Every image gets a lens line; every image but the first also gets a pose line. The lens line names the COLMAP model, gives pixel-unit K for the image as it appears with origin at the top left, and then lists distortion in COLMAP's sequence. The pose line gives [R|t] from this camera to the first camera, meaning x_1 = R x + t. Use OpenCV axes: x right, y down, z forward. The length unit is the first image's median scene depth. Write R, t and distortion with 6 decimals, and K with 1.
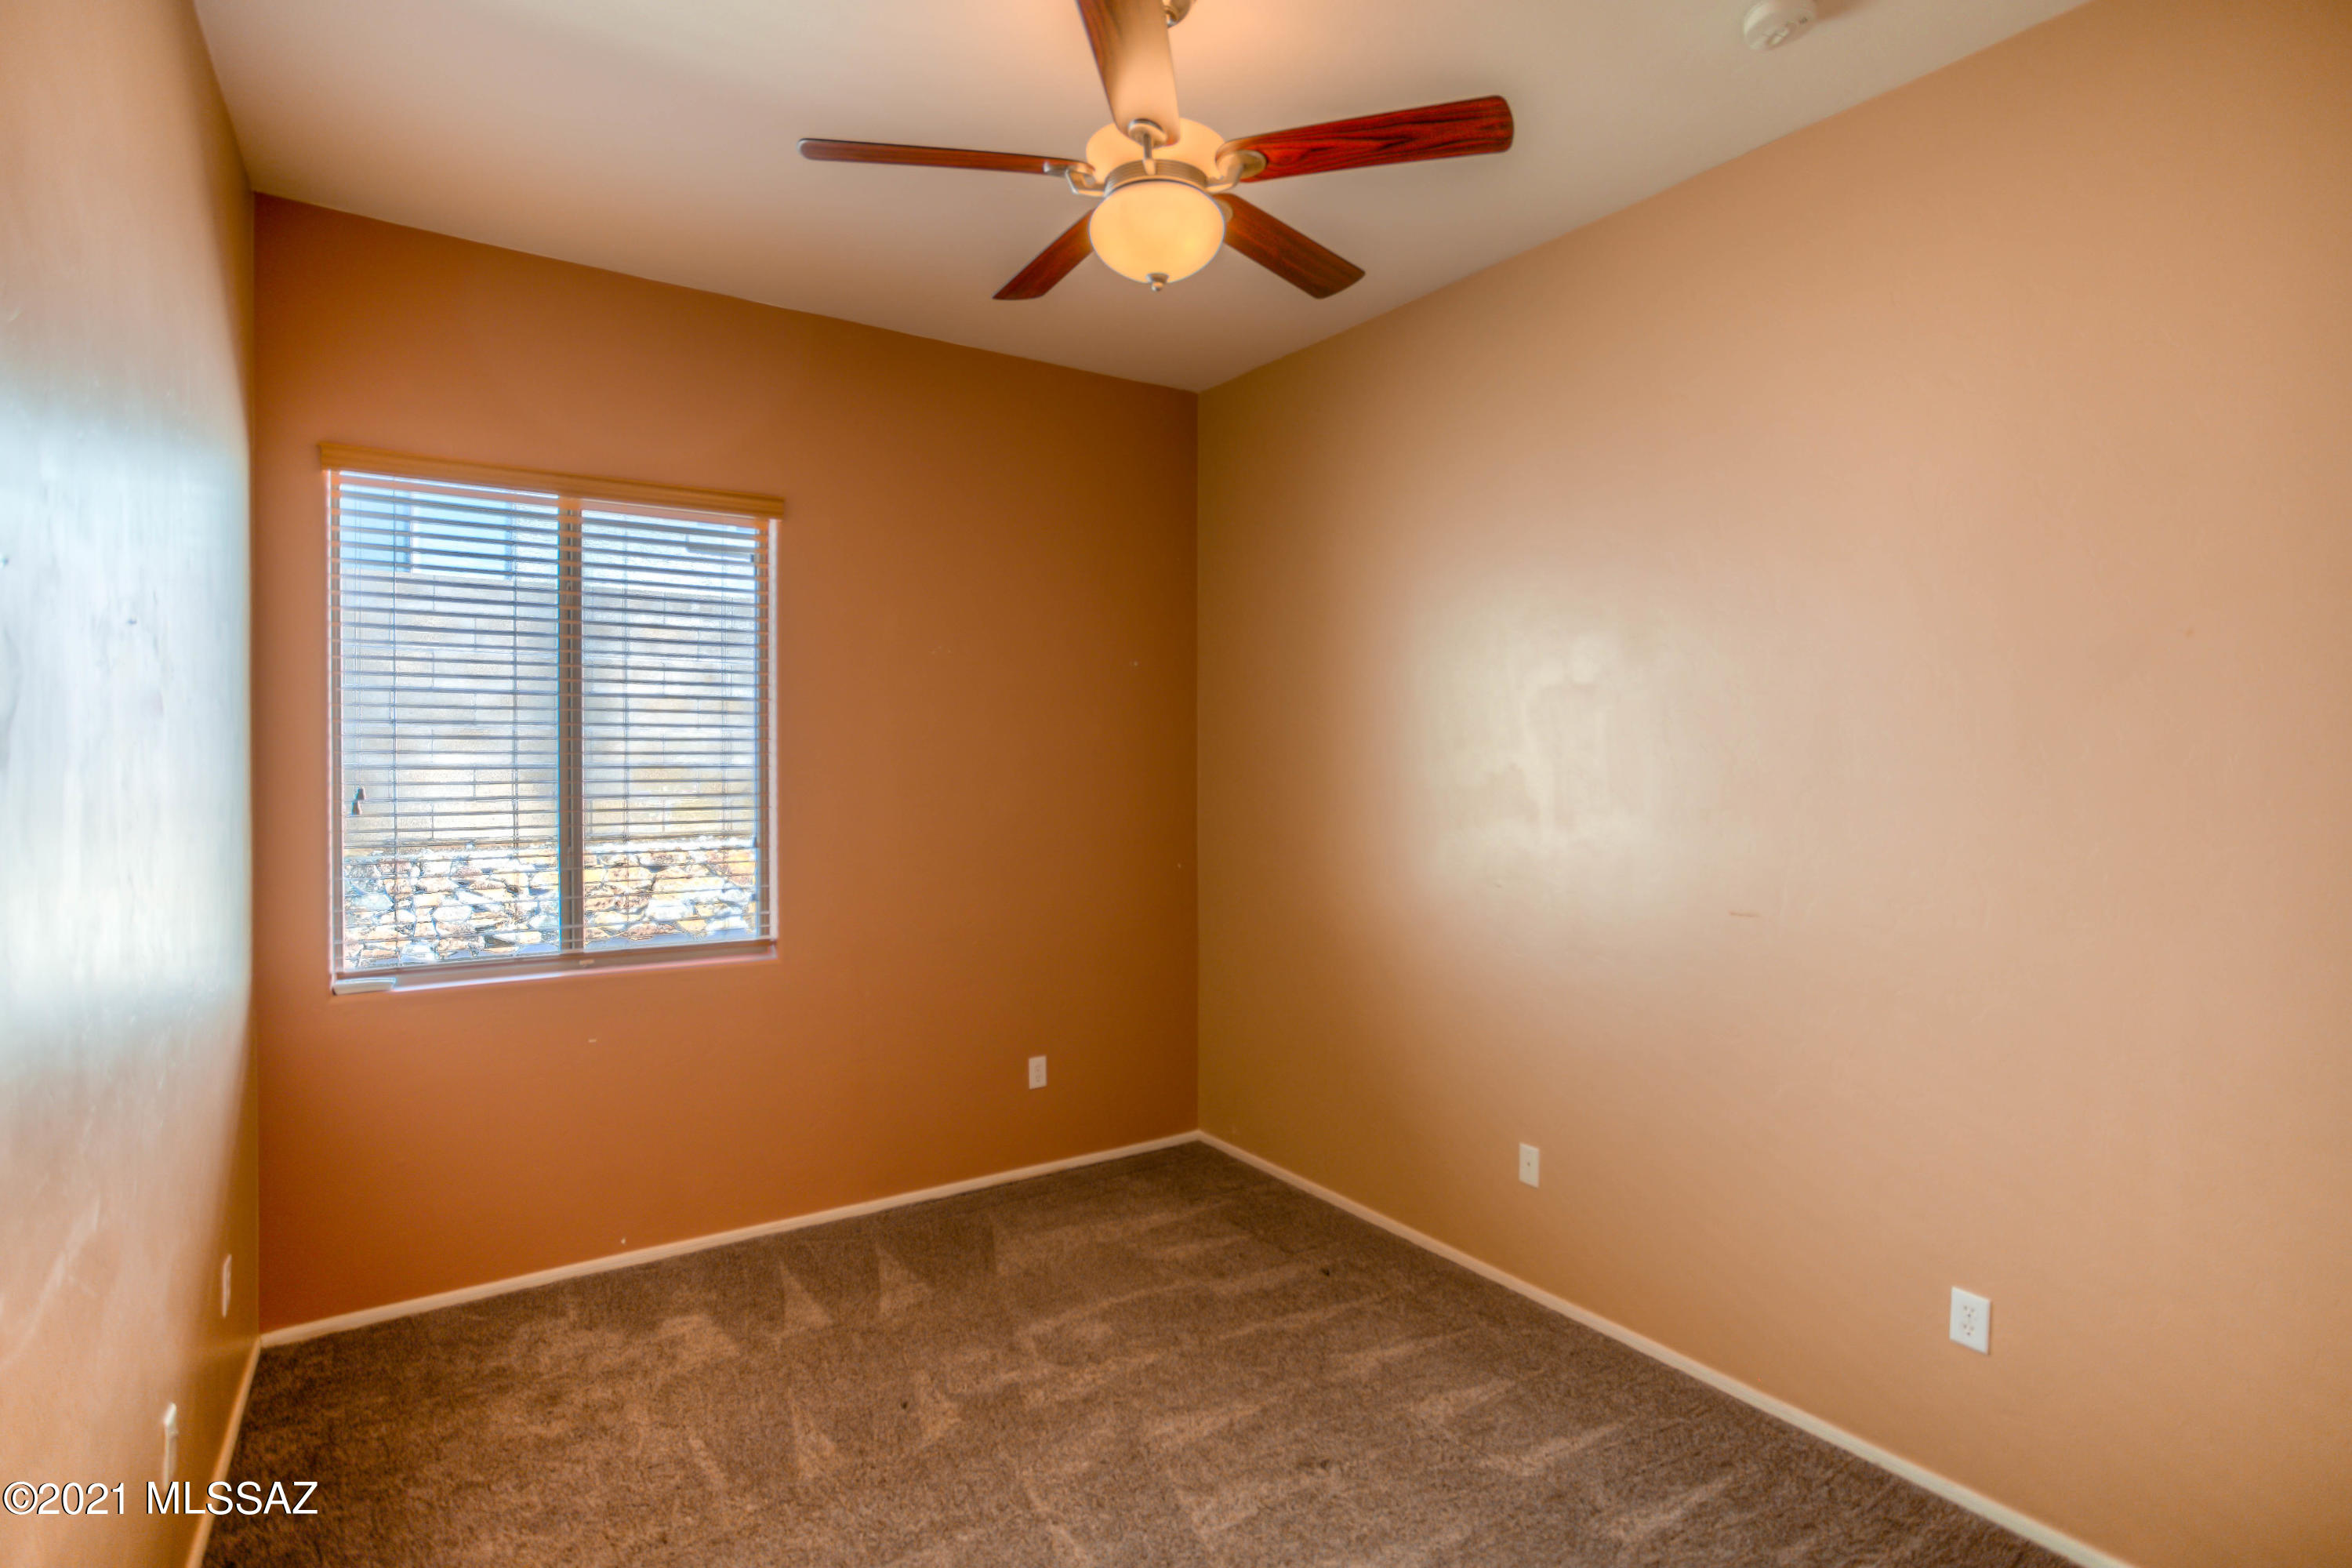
lens RADIAL K [[1146.1, 0, 1177.0], [0, 1146.1, 773.4], [0, 0, 1]] dist [-0.051584, 0.033289]
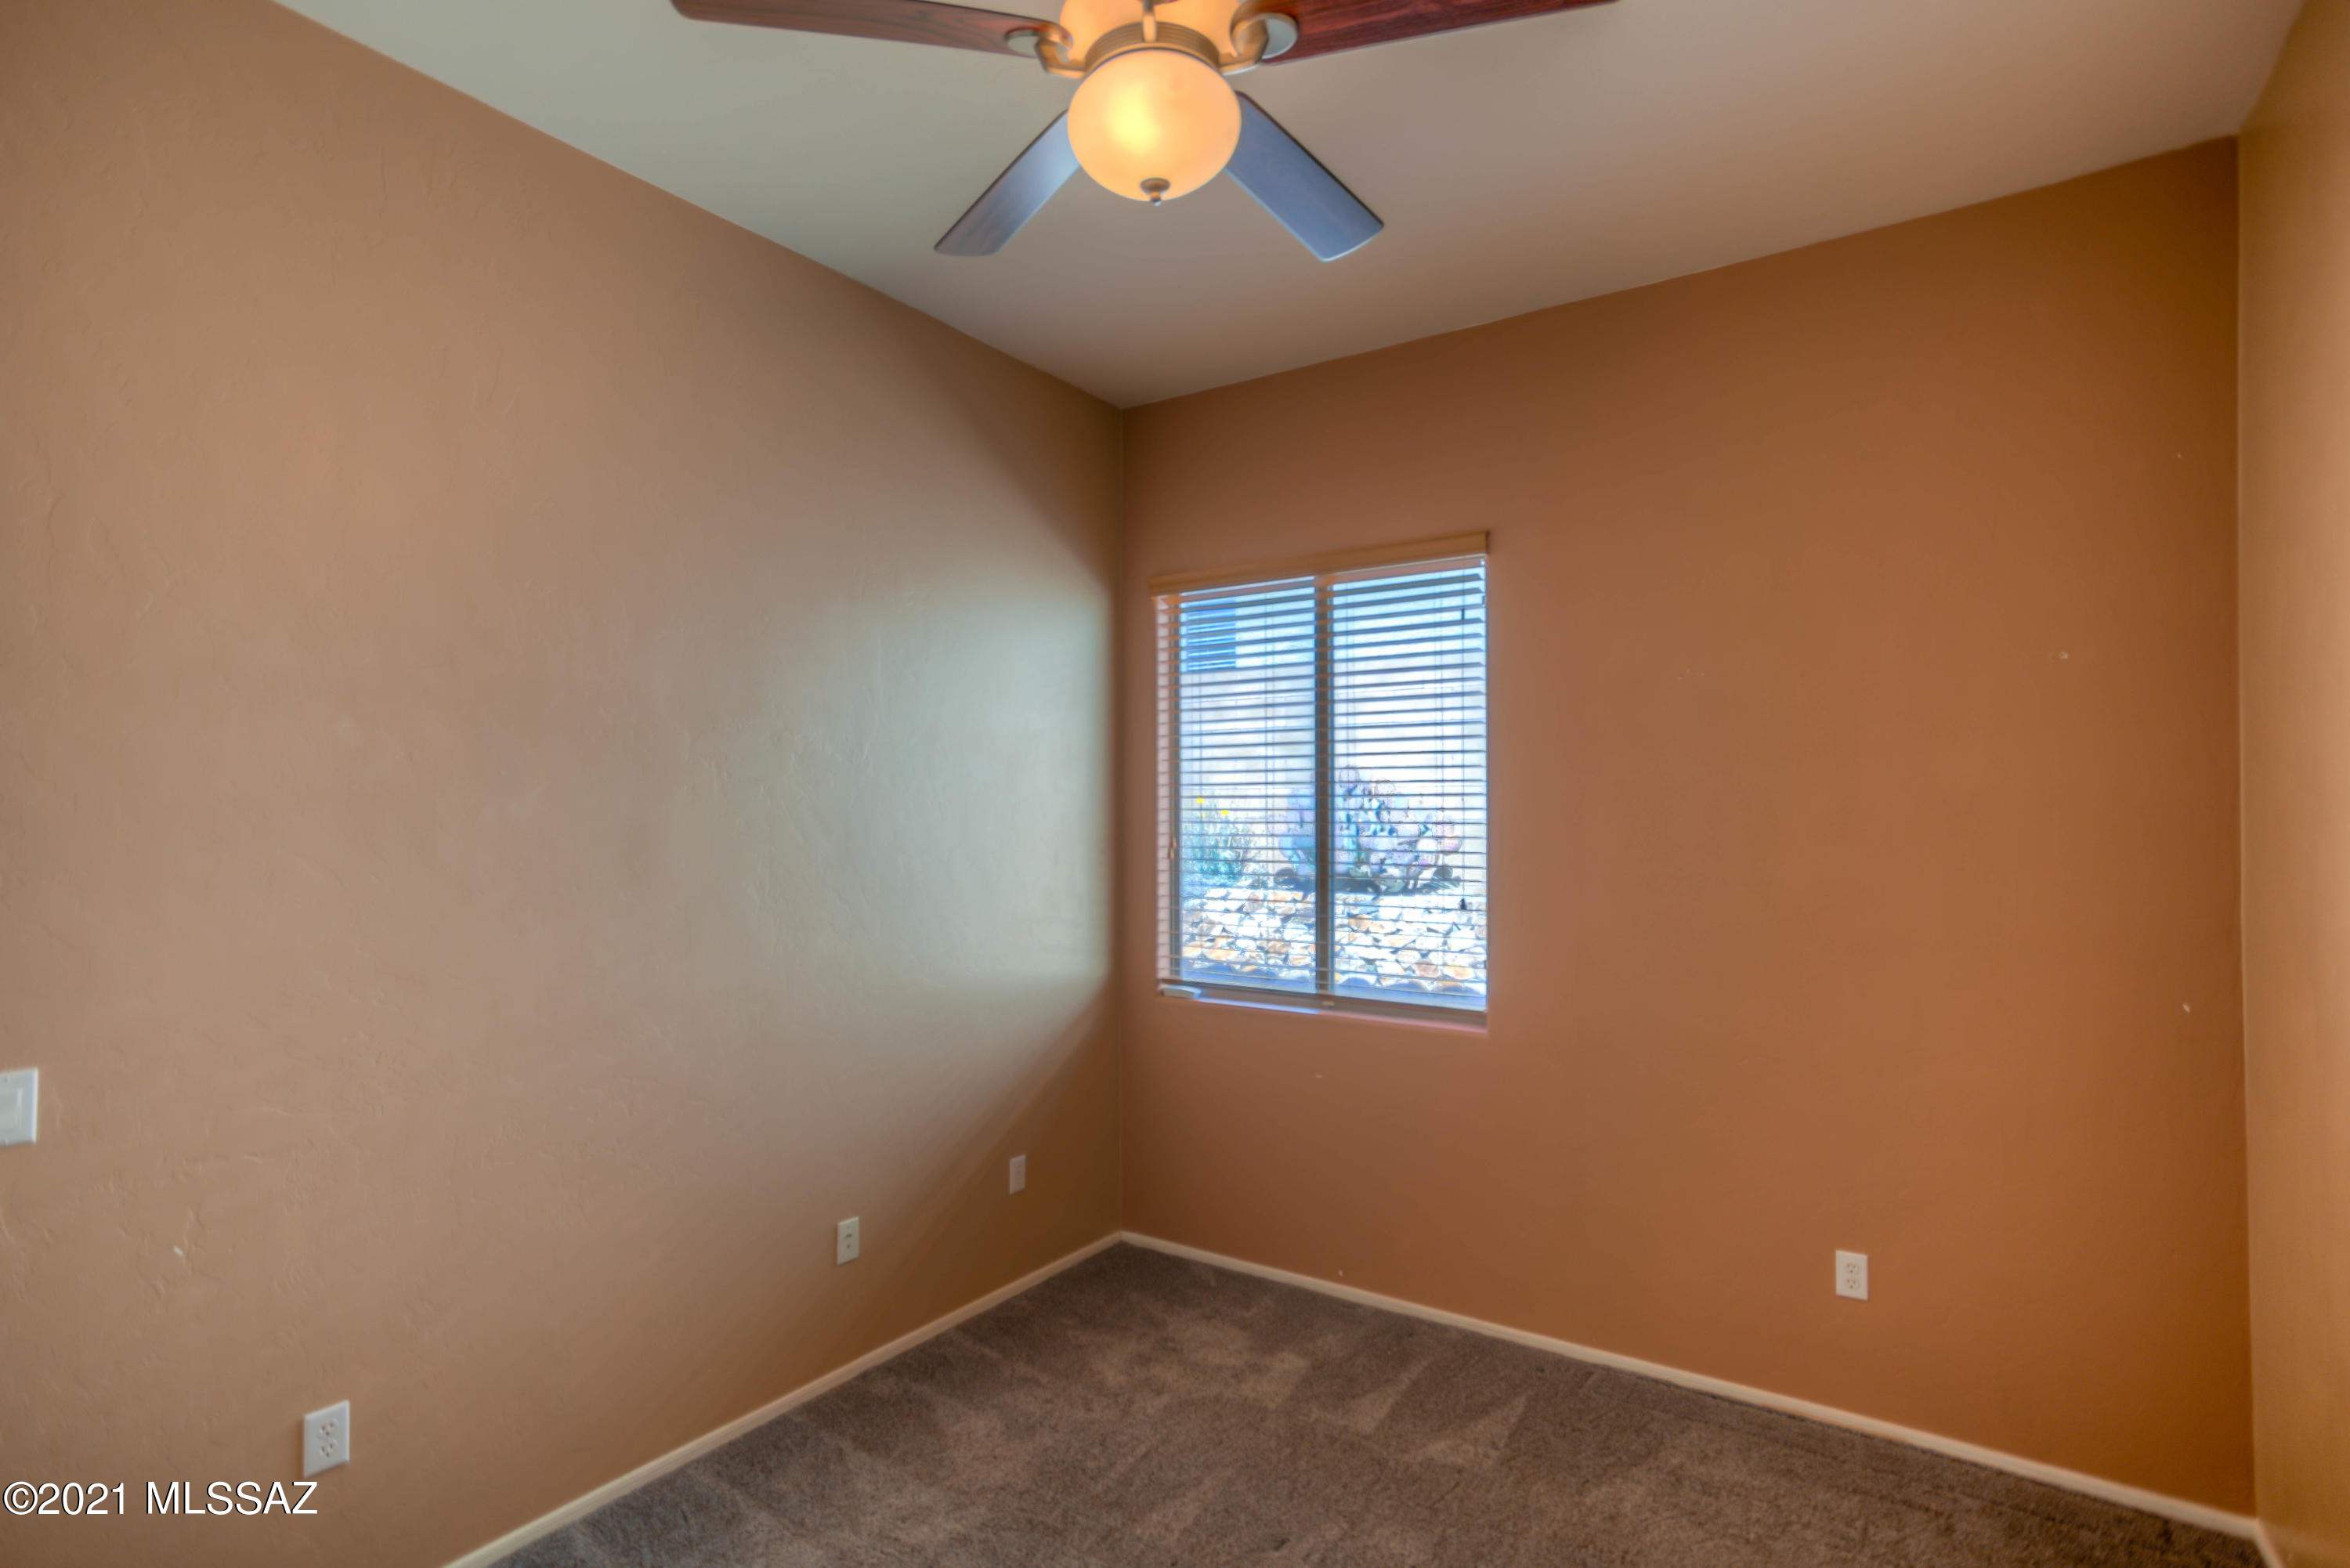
lens RADIAL K [[1167.7, 0, 1158.9], [0, 1167.7, 808.9], [0, 0, 1]] dist [-0.051094, 0.034504]
pose [[0.355530, -0.000767, -0.934665, 0.482136], [-0.008239, 0.999958, -0.003955, -0.013606], [0.934629, 0.009107, 0.355508, 0.477504]]
